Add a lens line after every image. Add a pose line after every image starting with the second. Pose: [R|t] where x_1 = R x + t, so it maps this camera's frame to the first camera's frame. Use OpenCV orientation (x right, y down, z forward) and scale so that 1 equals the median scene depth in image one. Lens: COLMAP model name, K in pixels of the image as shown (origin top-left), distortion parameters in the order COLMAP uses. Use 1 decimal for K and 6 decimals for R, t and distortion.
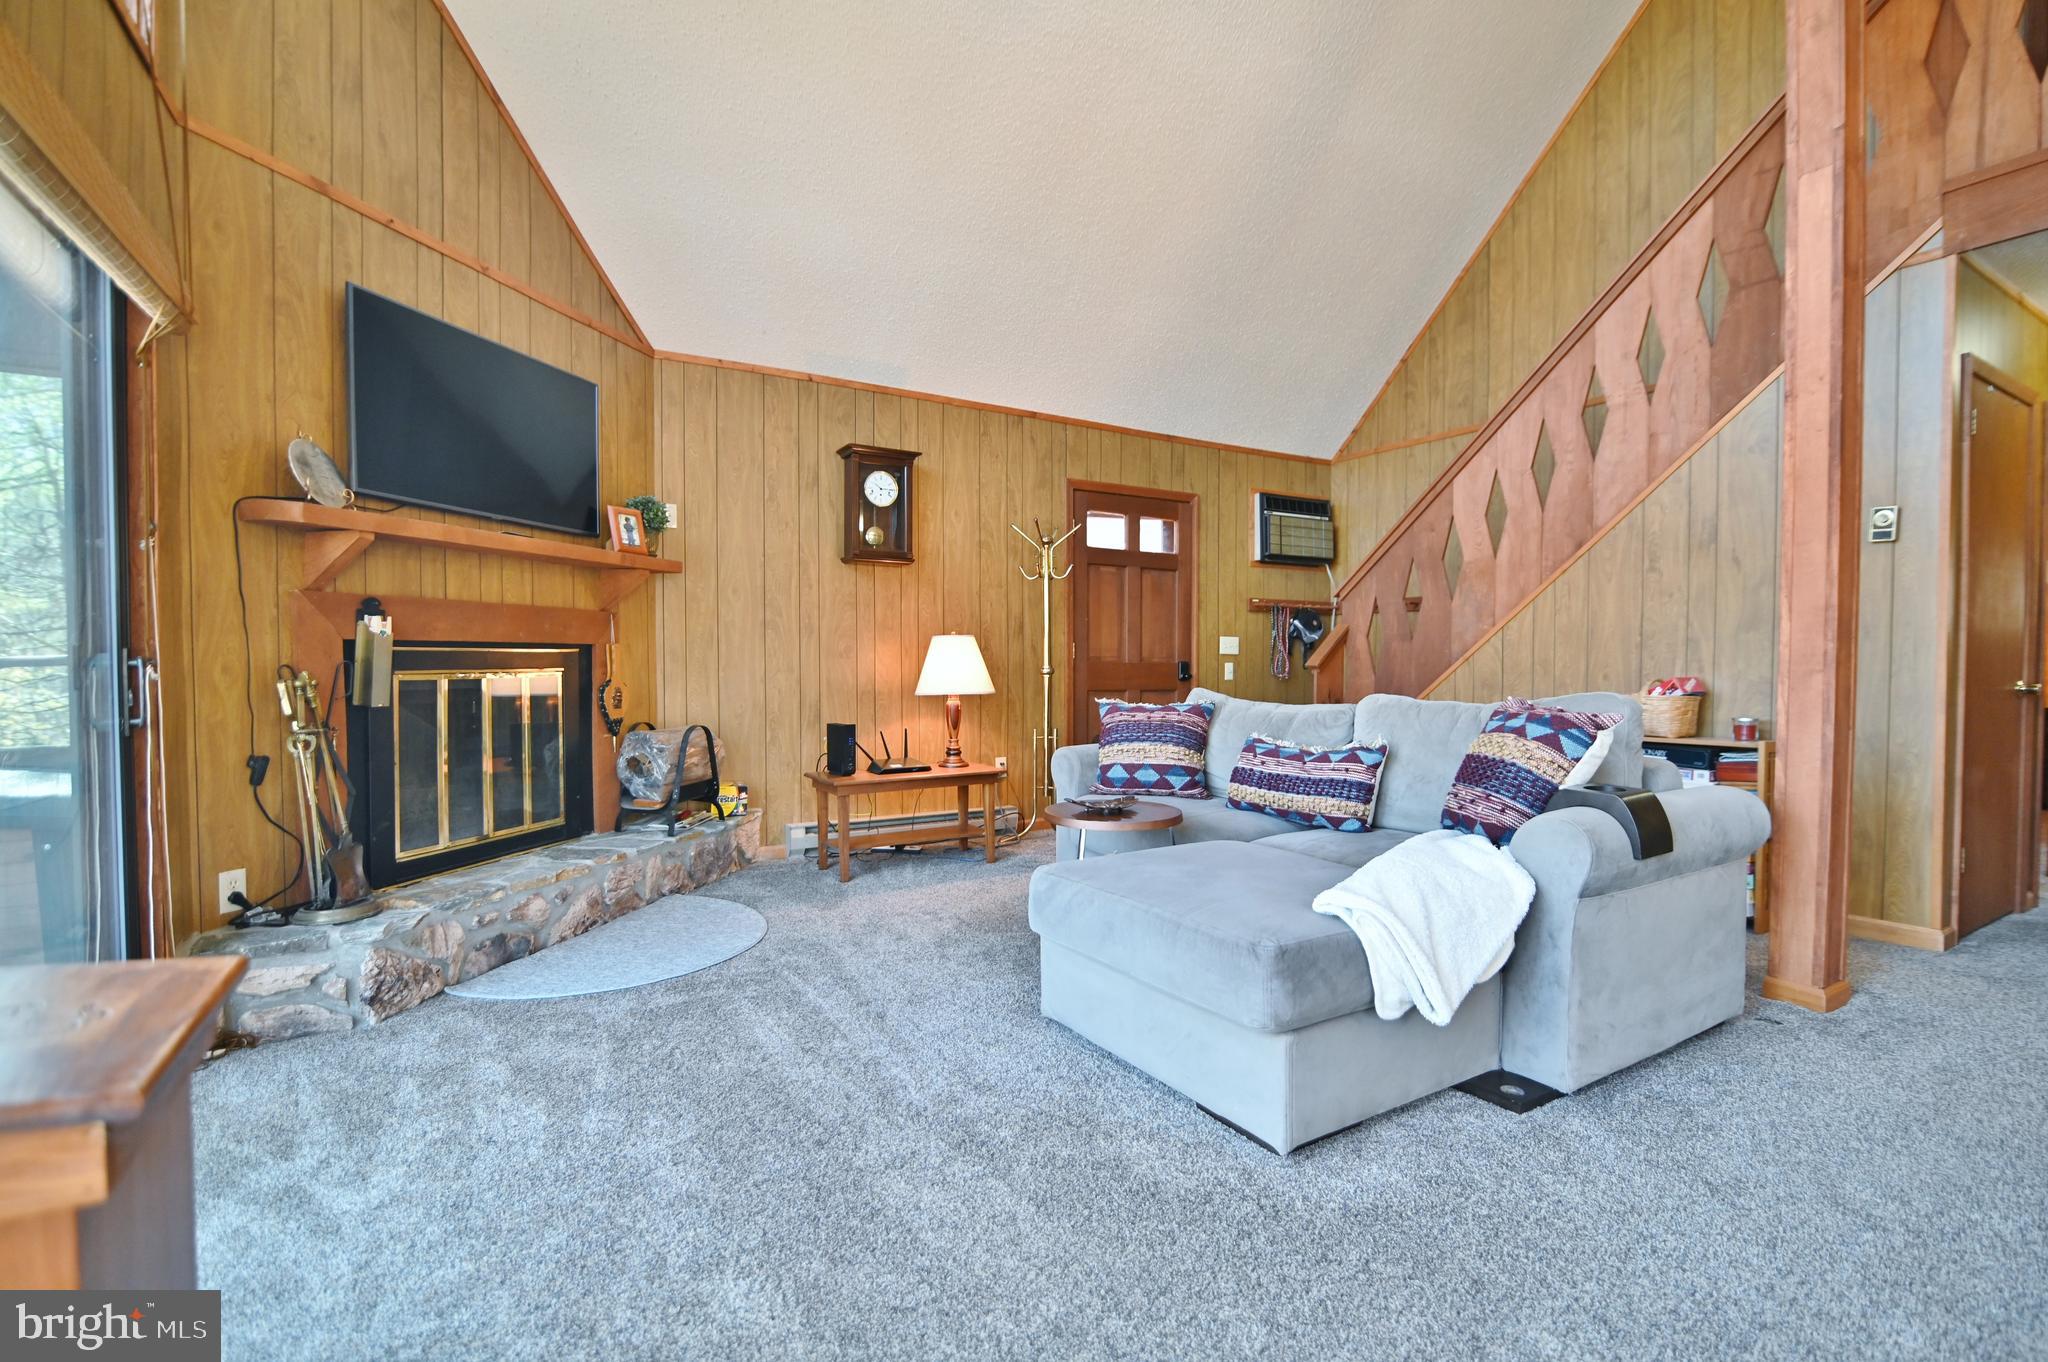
lens RADIAL K [[935.3, 0, 1023.1], [0, 935.3, 689.7], [0, 0, 1]] dist [-0.020136, 0.000321]
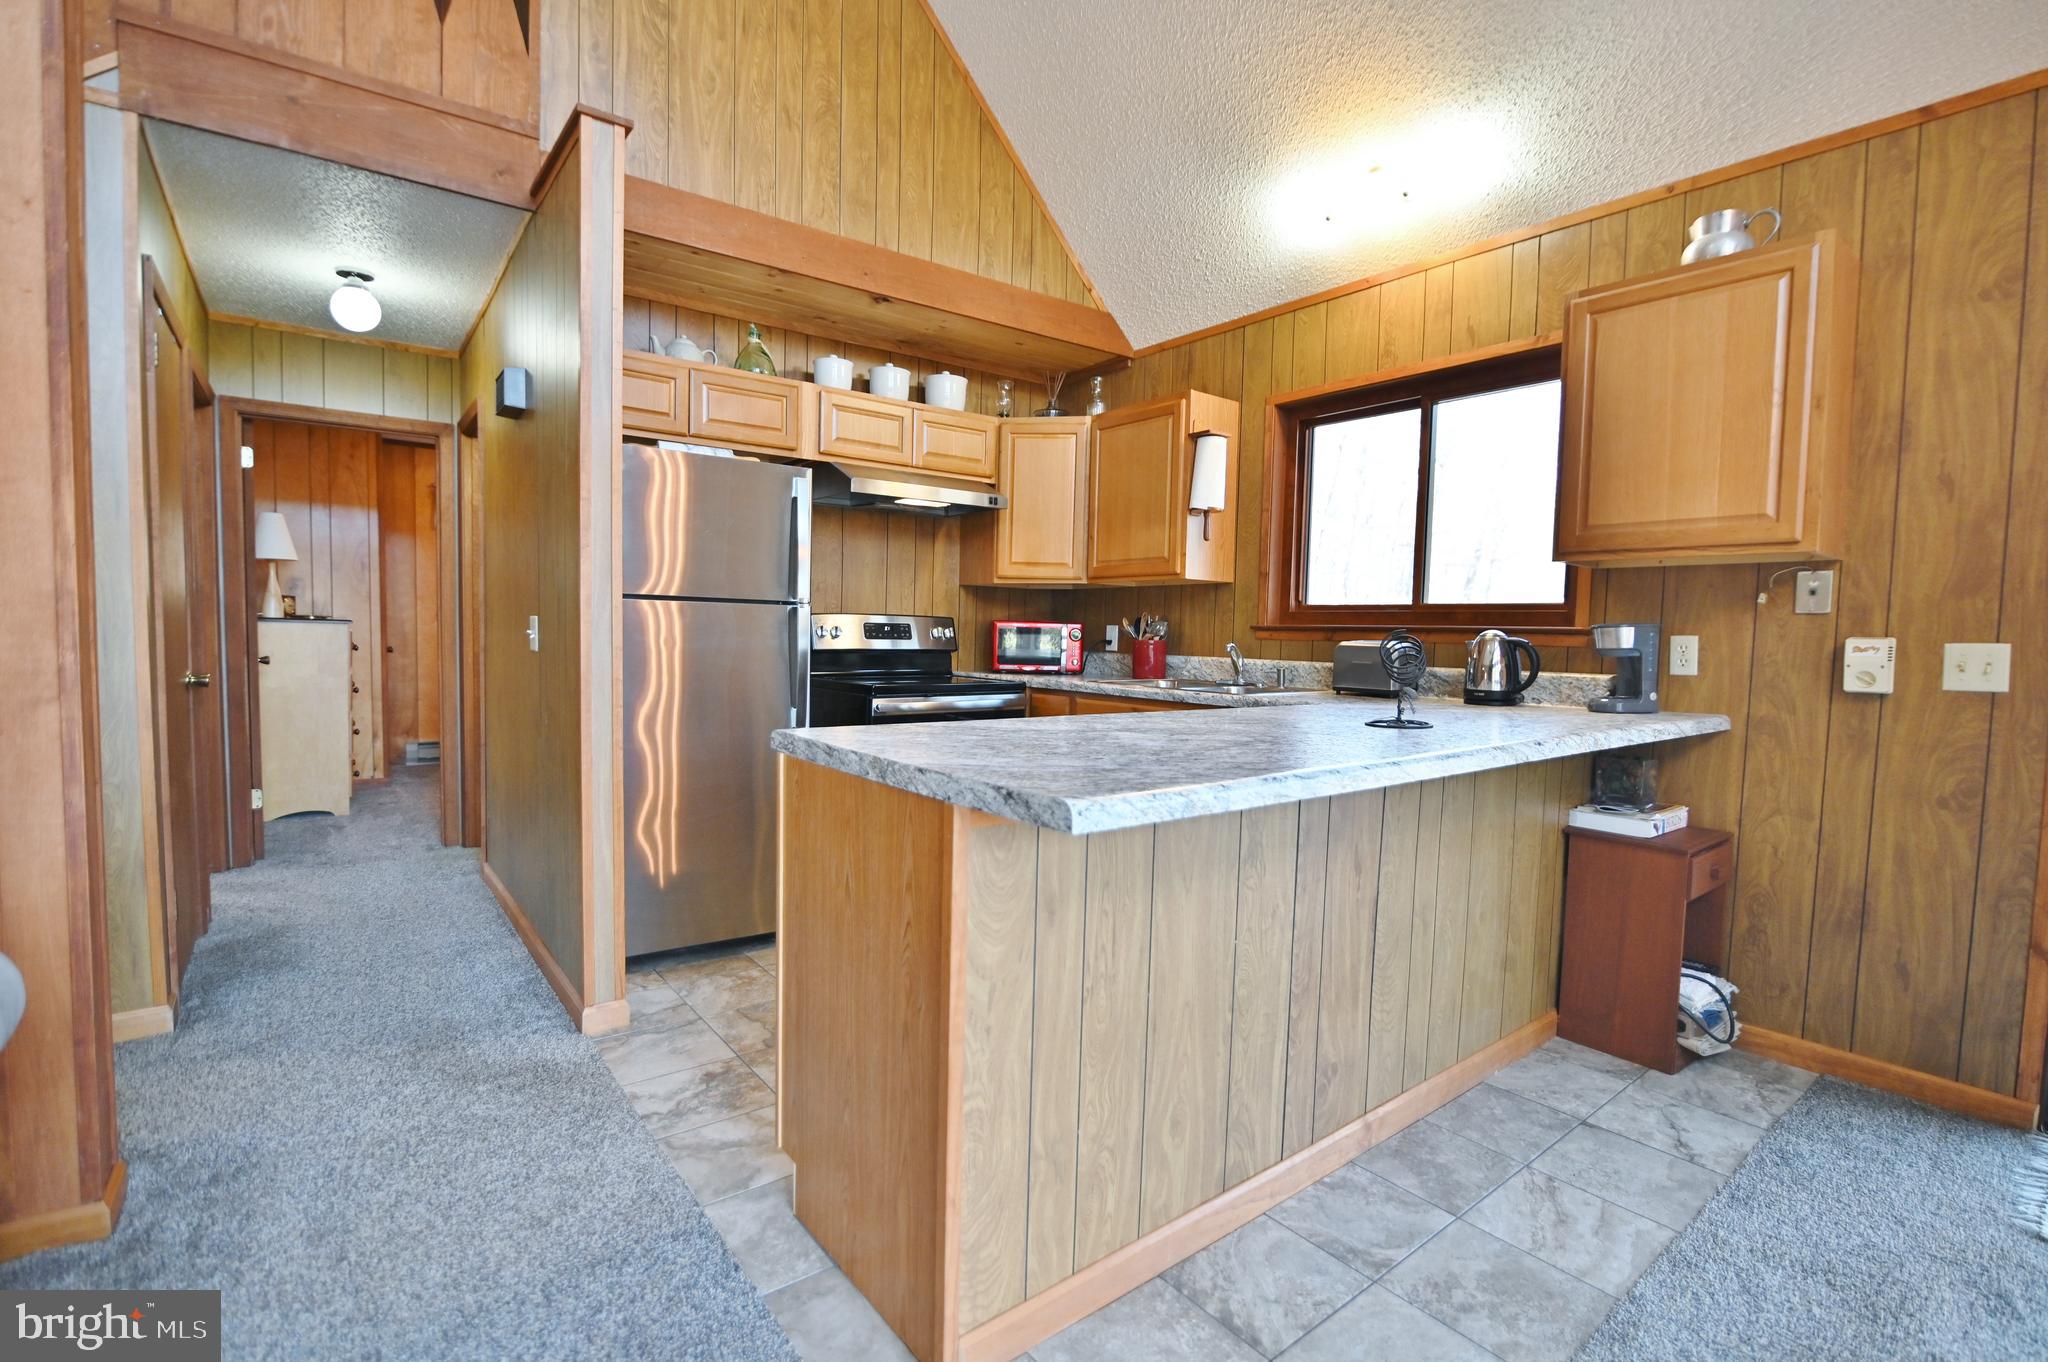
lens RADIAL K [[935.3, 0, 1031.2], [0, 935.3, 688.9], [0, 0, 1]] dist [-0.020136, 0.000321]
pose [[-0.116533, -0.066888, 0.990932, 0.117971], [0.006909, 0.997651, 0.068154, -0.037788], [-0.993163, 0.014788, -0.115797, 0.257264]]
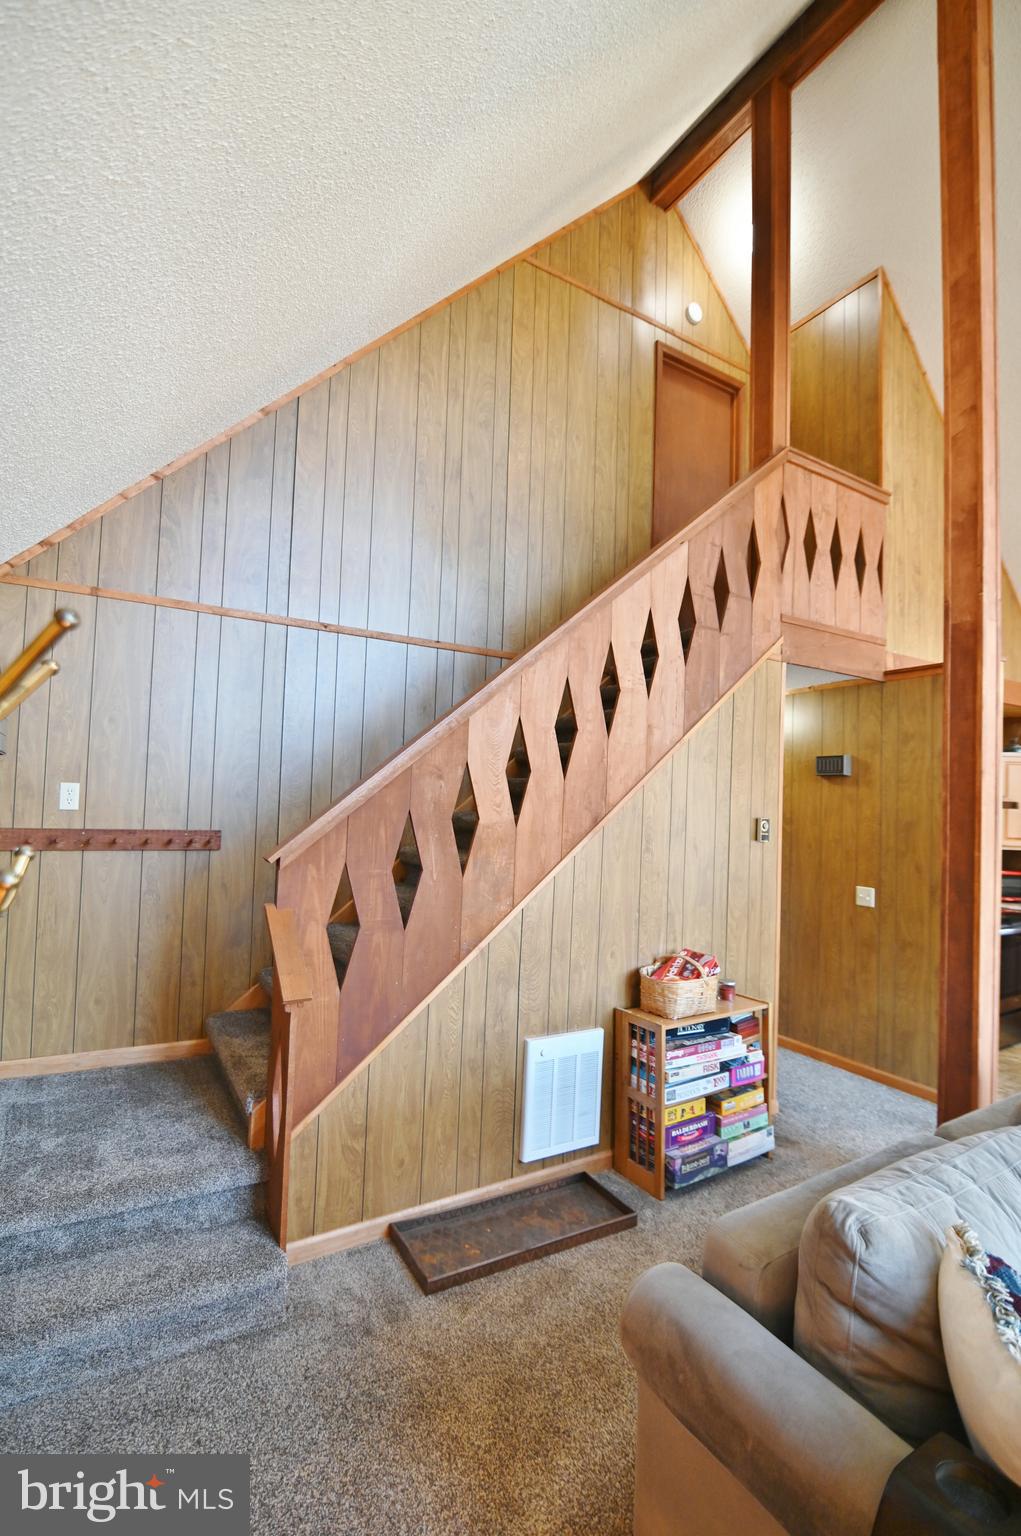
lens RADIAL K [[701.5, 0, 504.6], [0, 701.5, 767.4], [0, 0, 1]] dist [-0.020136, 0.000321]
pose [[-0.002804, 0.035858, 0.999353, -0.126533], [-0.004438, 0.999347, -0.035870, -0.176312], [-0.999986, -0.004536, -0.002643, 1.050859]]
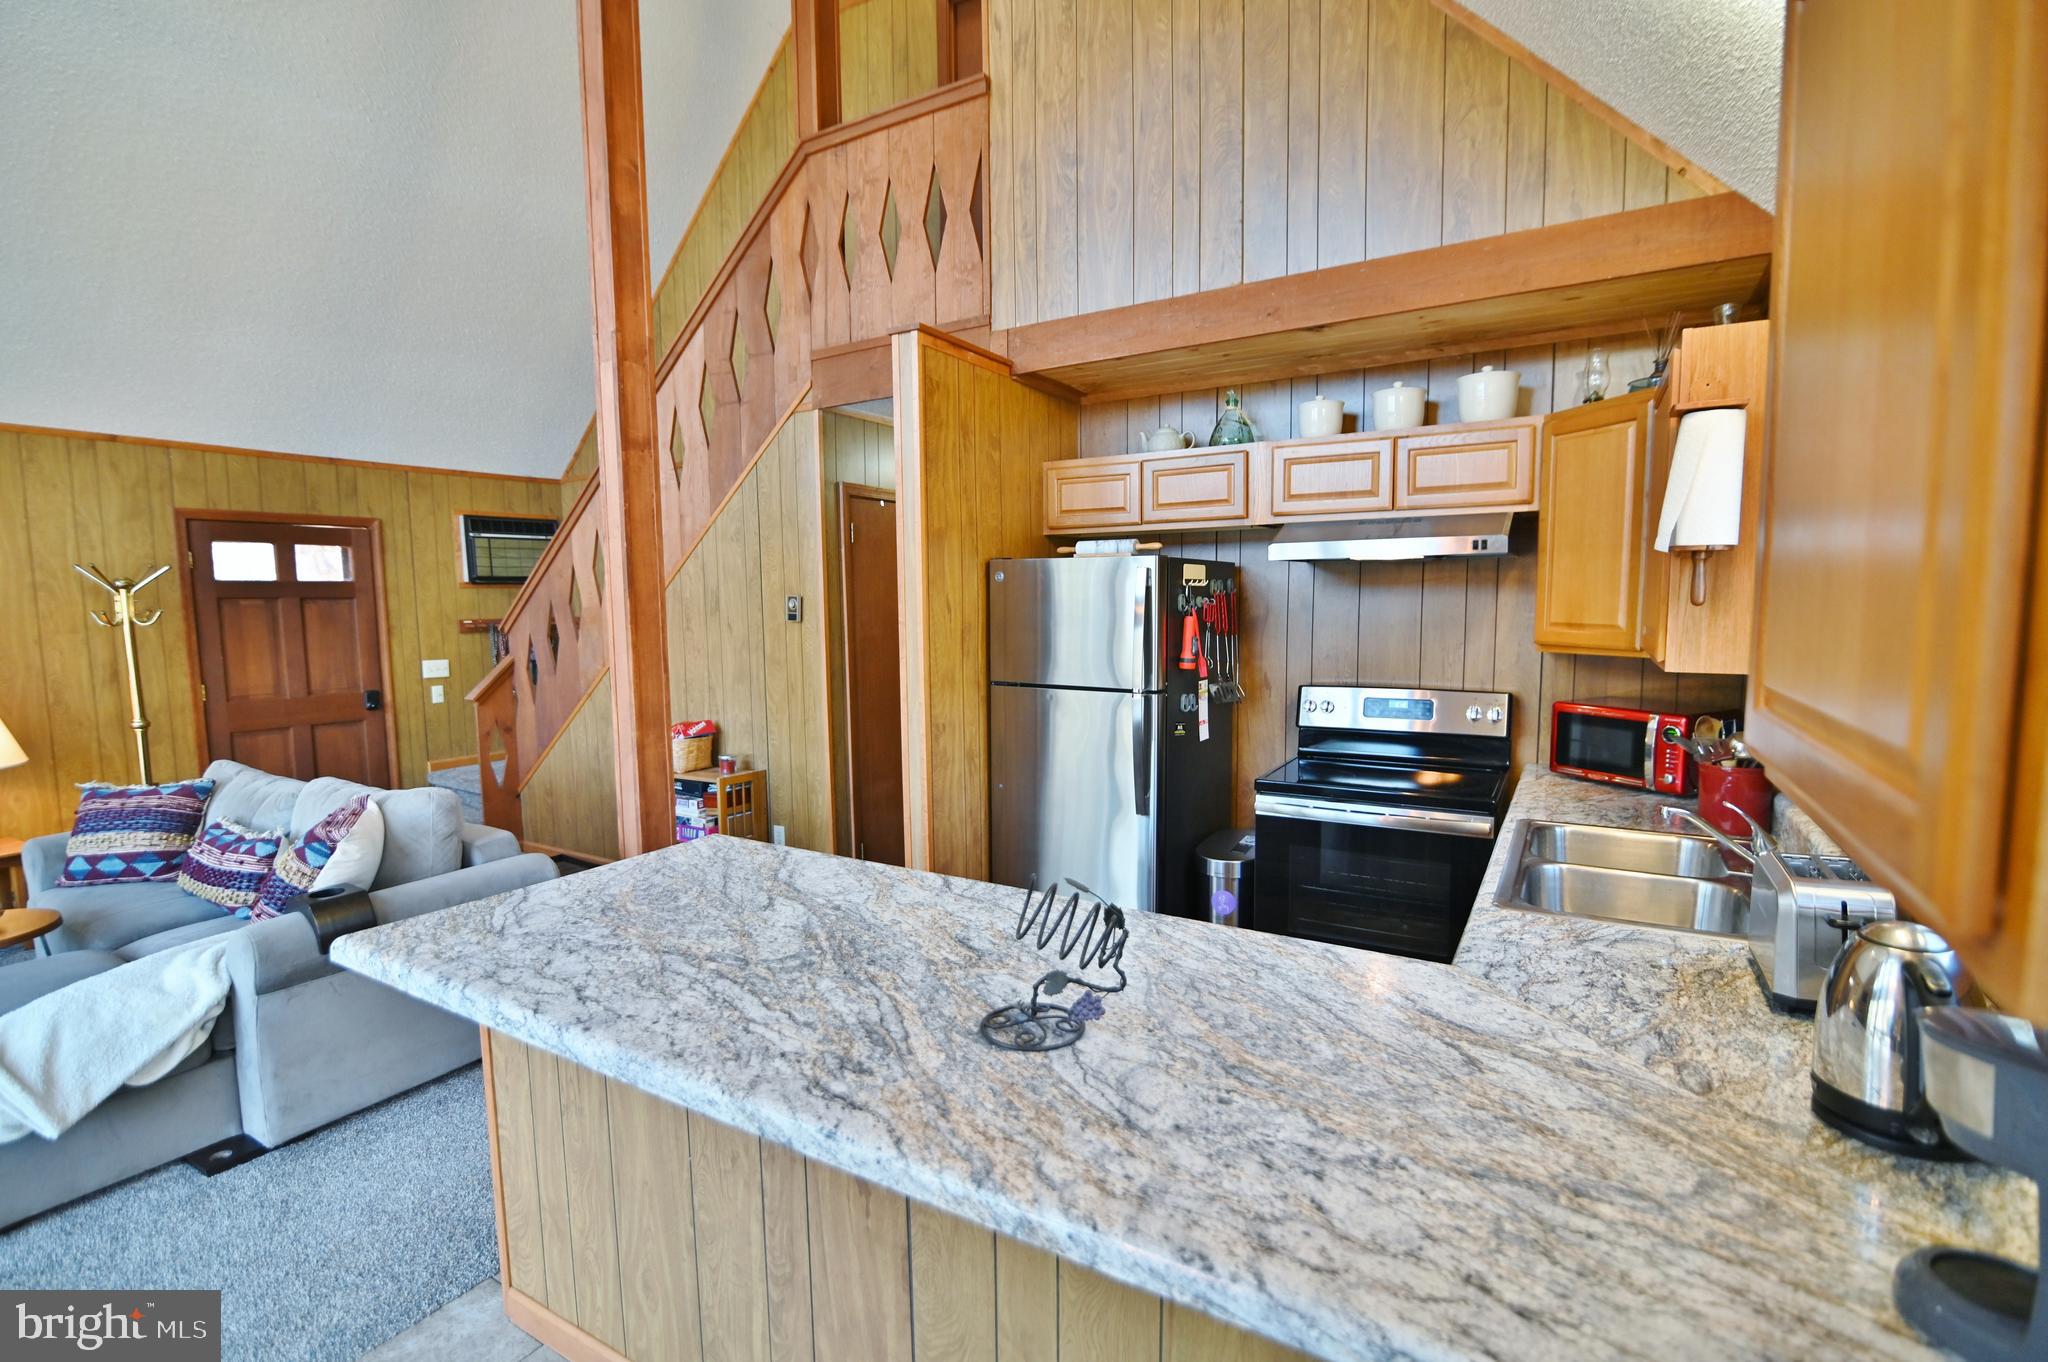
lens RADIAL K [[935.3, 0, 1033.0], [0, 935.3, 690.8], [0, 0, 1]] dist [-0.020136, 0.000321]
pose [[0.882086, -0.059386, 0.467330, 0.451356], [0.026843, 0.996747, 0.075995, -0.115894], [-0.470323, -0.054489, 0.880811, -0.257330]]
